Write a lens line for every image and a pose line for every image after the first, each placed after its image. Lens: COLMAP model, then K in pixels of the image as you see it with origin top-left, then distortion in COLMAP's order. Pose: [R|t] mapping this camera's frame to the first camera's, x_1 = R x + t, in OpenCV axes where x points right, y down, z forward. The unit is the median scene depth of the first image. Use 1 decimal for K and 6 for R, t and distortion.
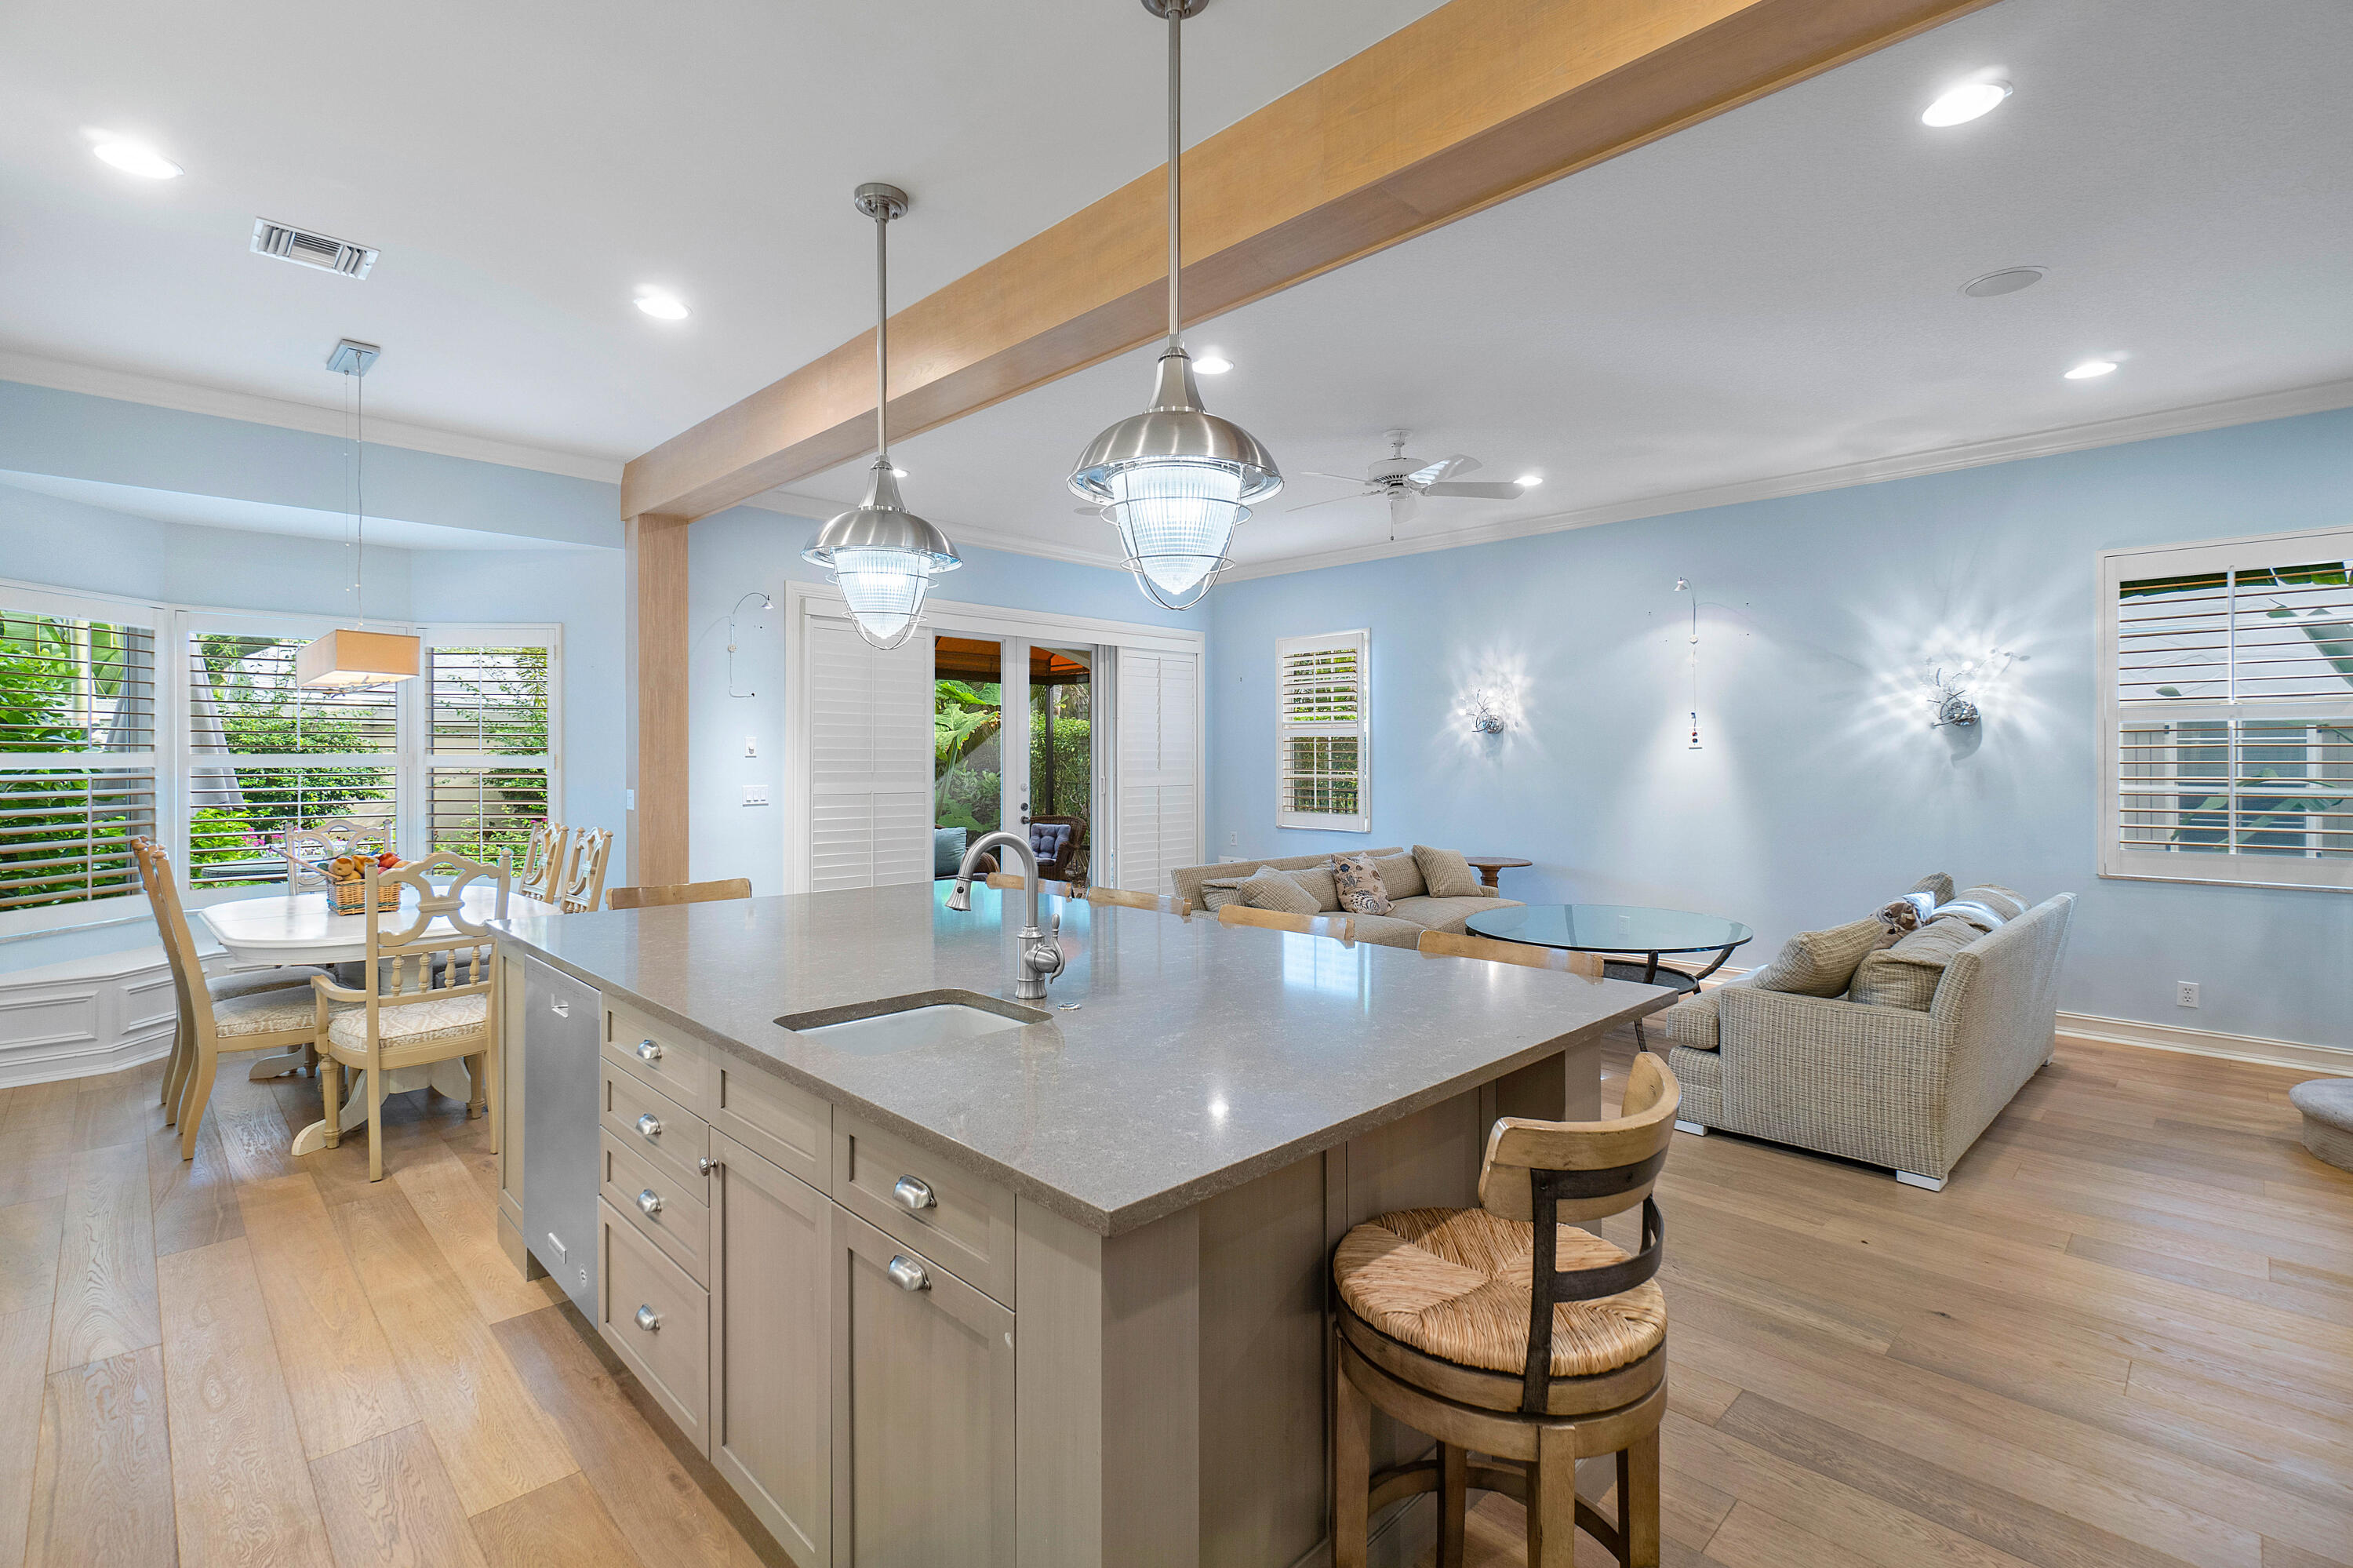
lens RADIAL K [[1070.1, 0, 1177.1], [0, 1070.1, 748.4], [0, 0, 1]] dist [0.000590, -0.000028]
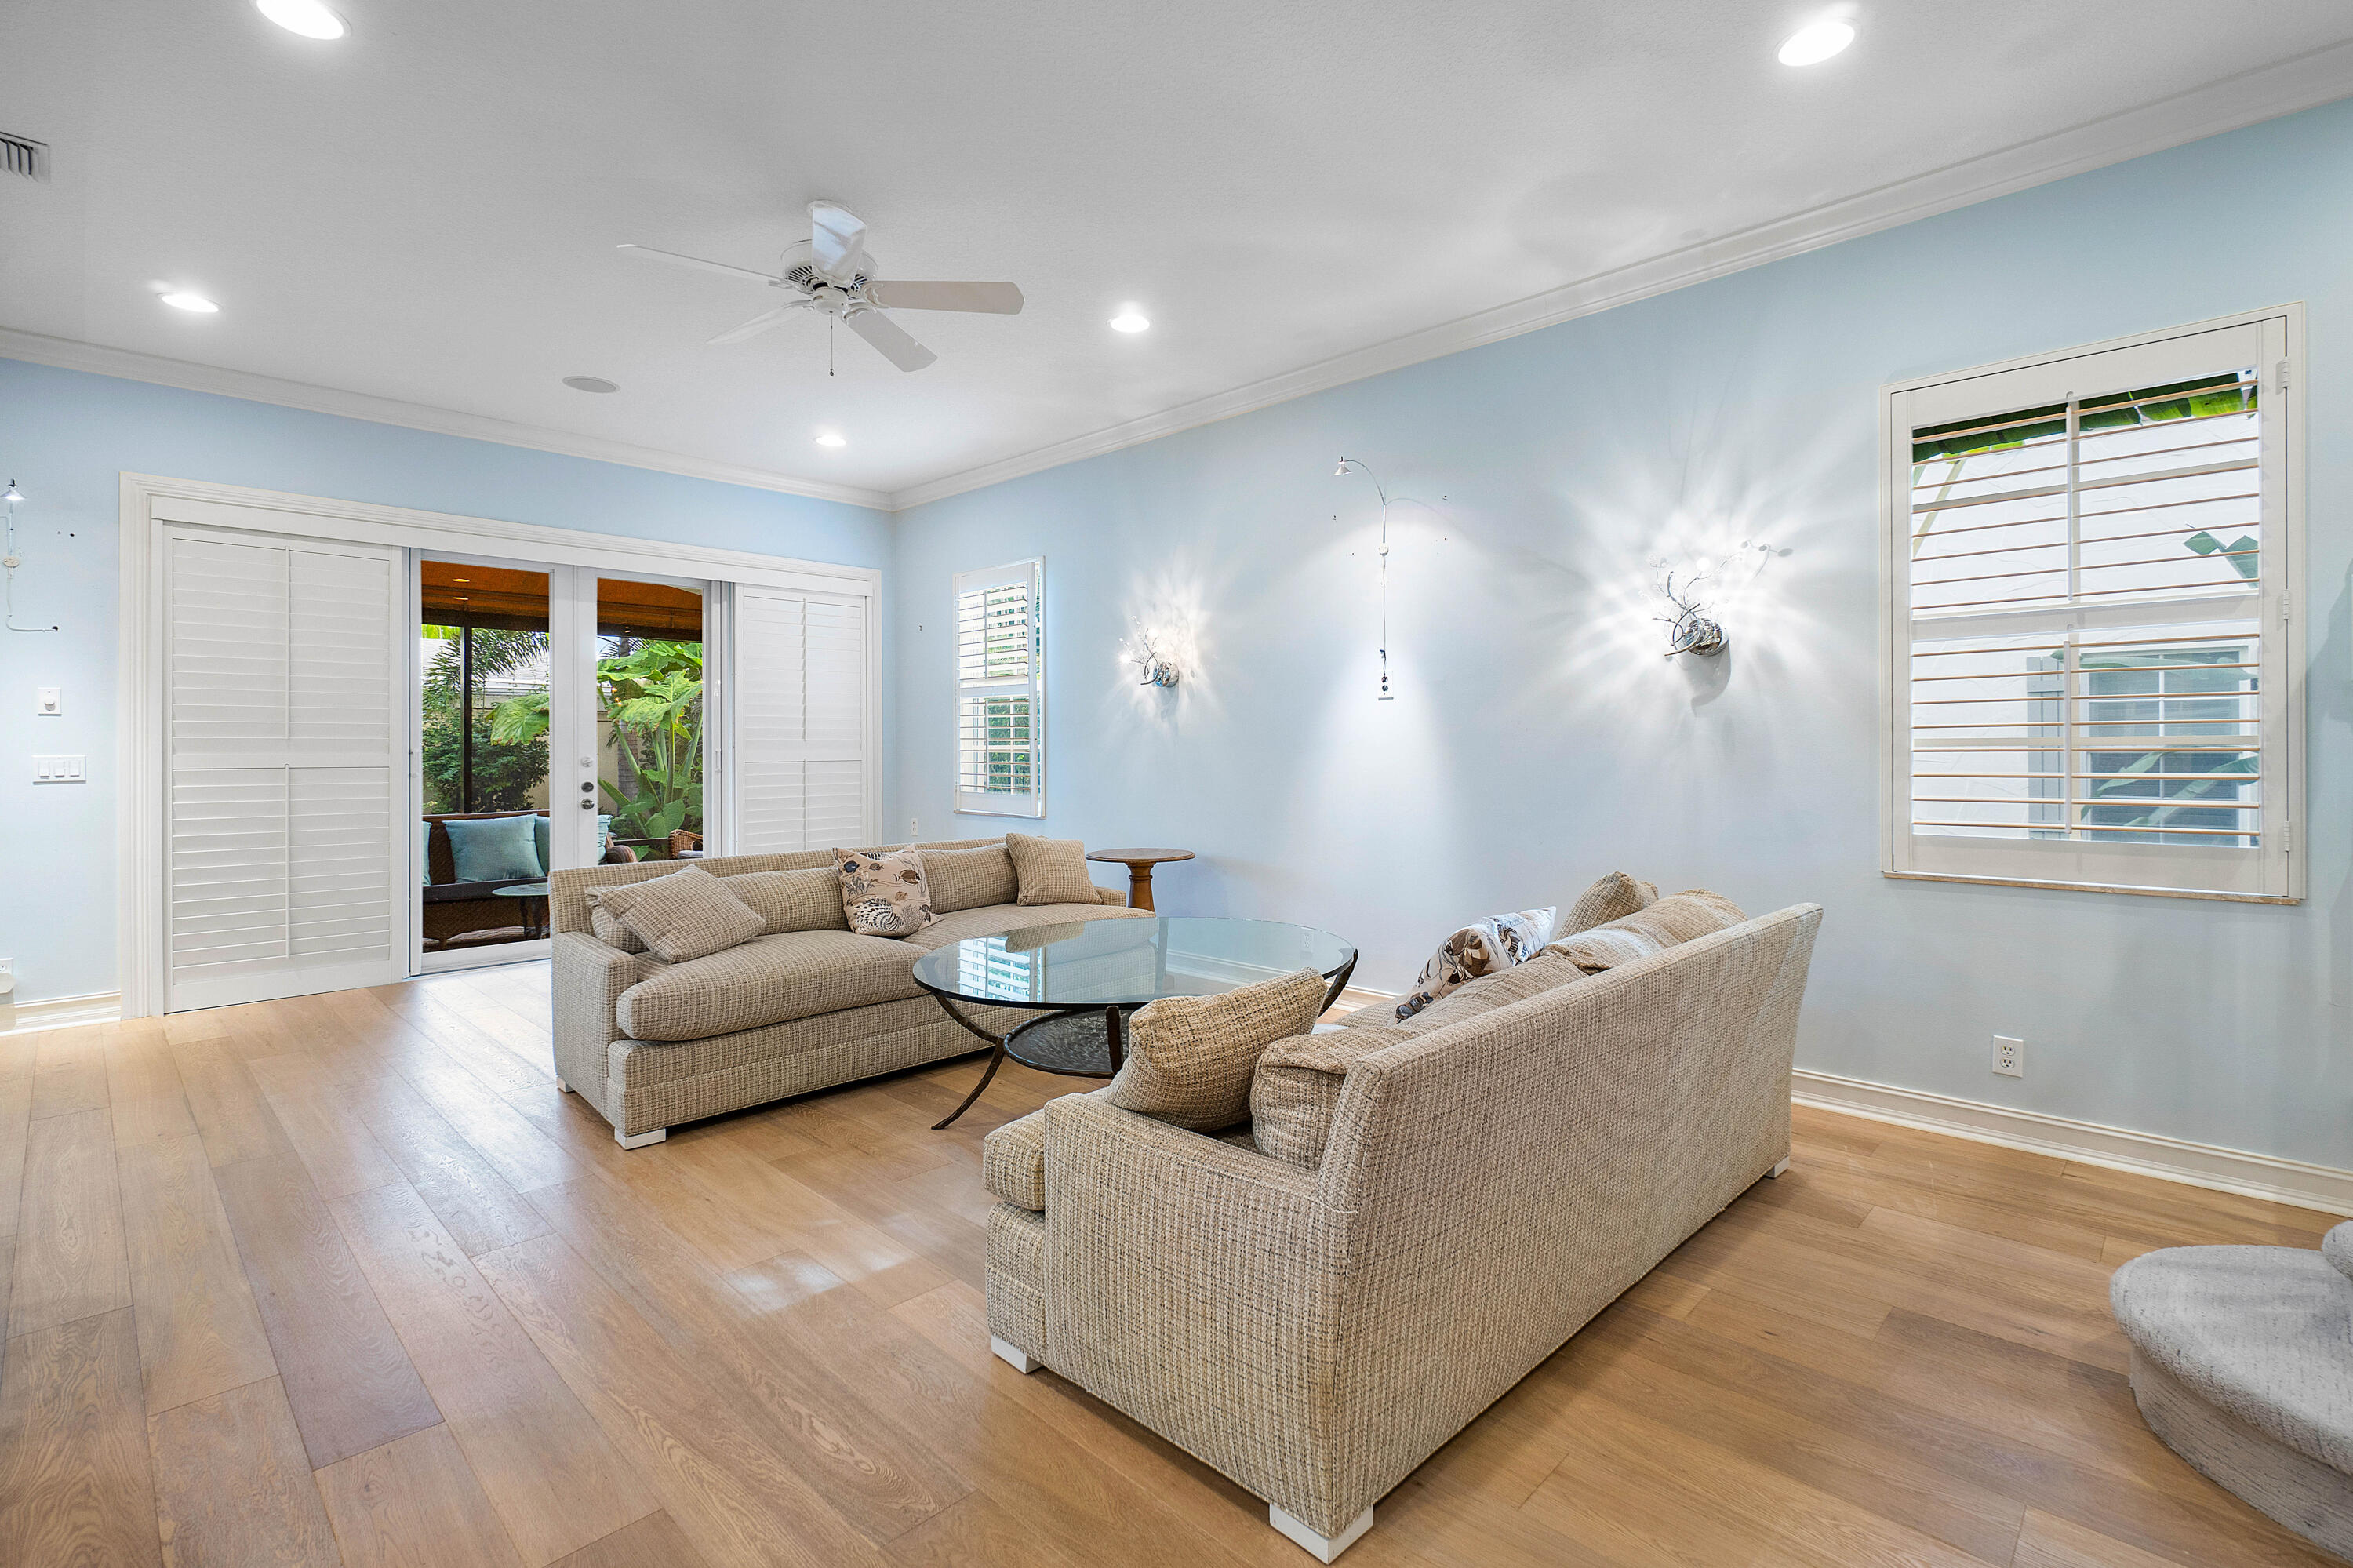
lens RADIAL K [[1064.6, 0, 1174.2], [0, 1064.6, 744.7], [0, 0, 1]] dist [0.003321, 0.000305]
pose [[0.999903, -0.005147, 0.012967, 0.361259], [0.005062, 0.999966, 0.006552, 0.028109], [-0.013000, -0.006486, 0.999894, 0.301415]]
